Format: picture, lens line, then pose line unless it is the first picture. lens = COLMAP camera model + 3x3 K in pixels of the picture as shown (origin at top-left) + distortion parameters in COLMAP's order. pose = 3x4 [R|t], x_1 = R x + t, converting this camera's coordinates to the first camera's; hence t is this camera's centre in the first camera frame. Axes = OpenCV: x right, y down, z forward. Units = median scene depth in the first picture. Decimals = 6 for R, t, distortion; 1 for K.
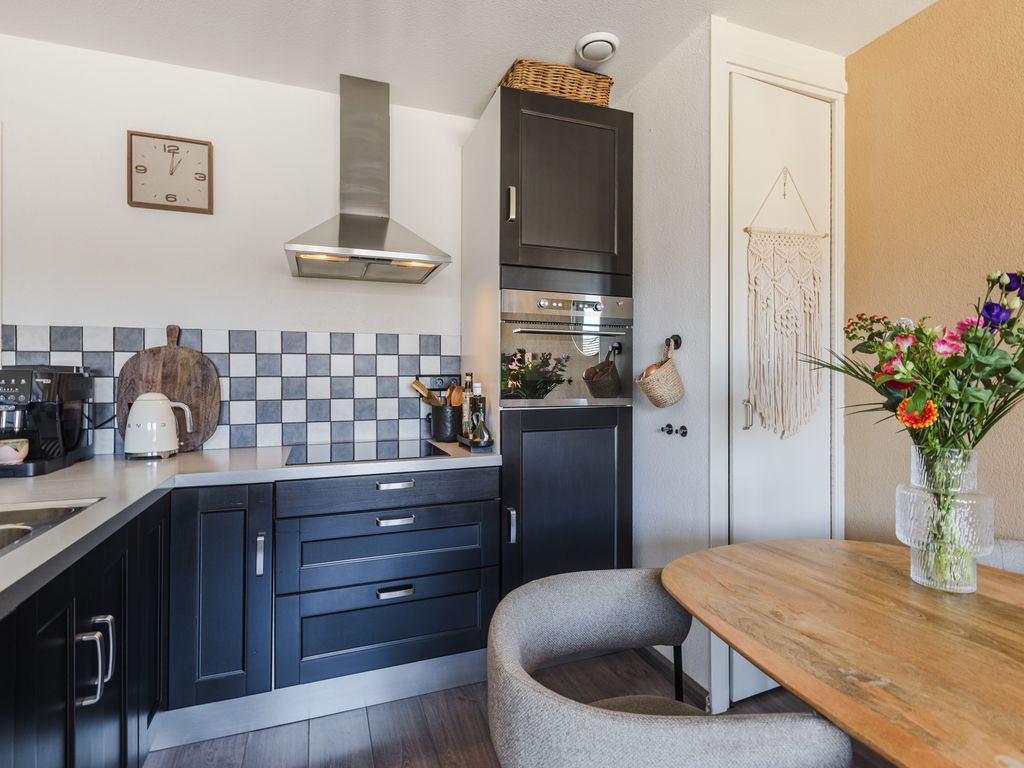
lens RADIAL K [[522.2, 0, 515.3], [0, 522.2, 376.5], [0, 0, 1]] dist [-0.004324, 0.005083]
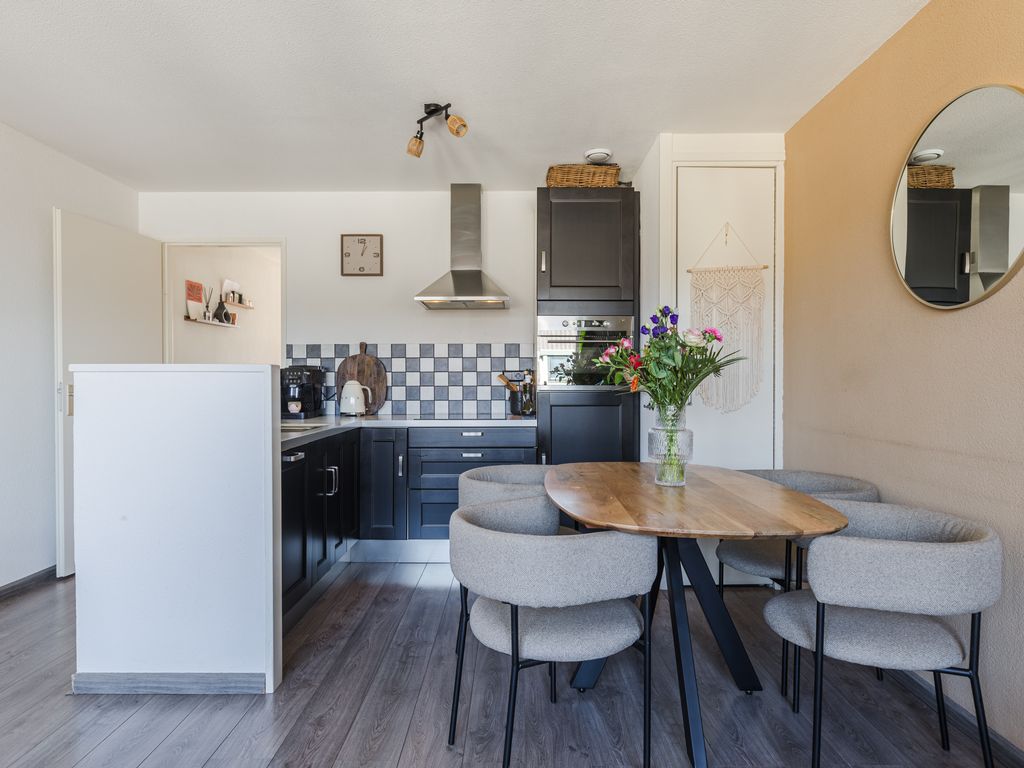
lens RADIAL K [[612.4, 0, 510.4], [0, 612.4, 386.4], [0, 0, 1]] dist [-0.000984, -0.000665]
pose [[0.933913, 0.005086, -0.357465, 0.529367], [-0.000830, 0.999927, 0.012060, 0.023612], [0.357500, -0.010966, 0.933849, -0.726712]]
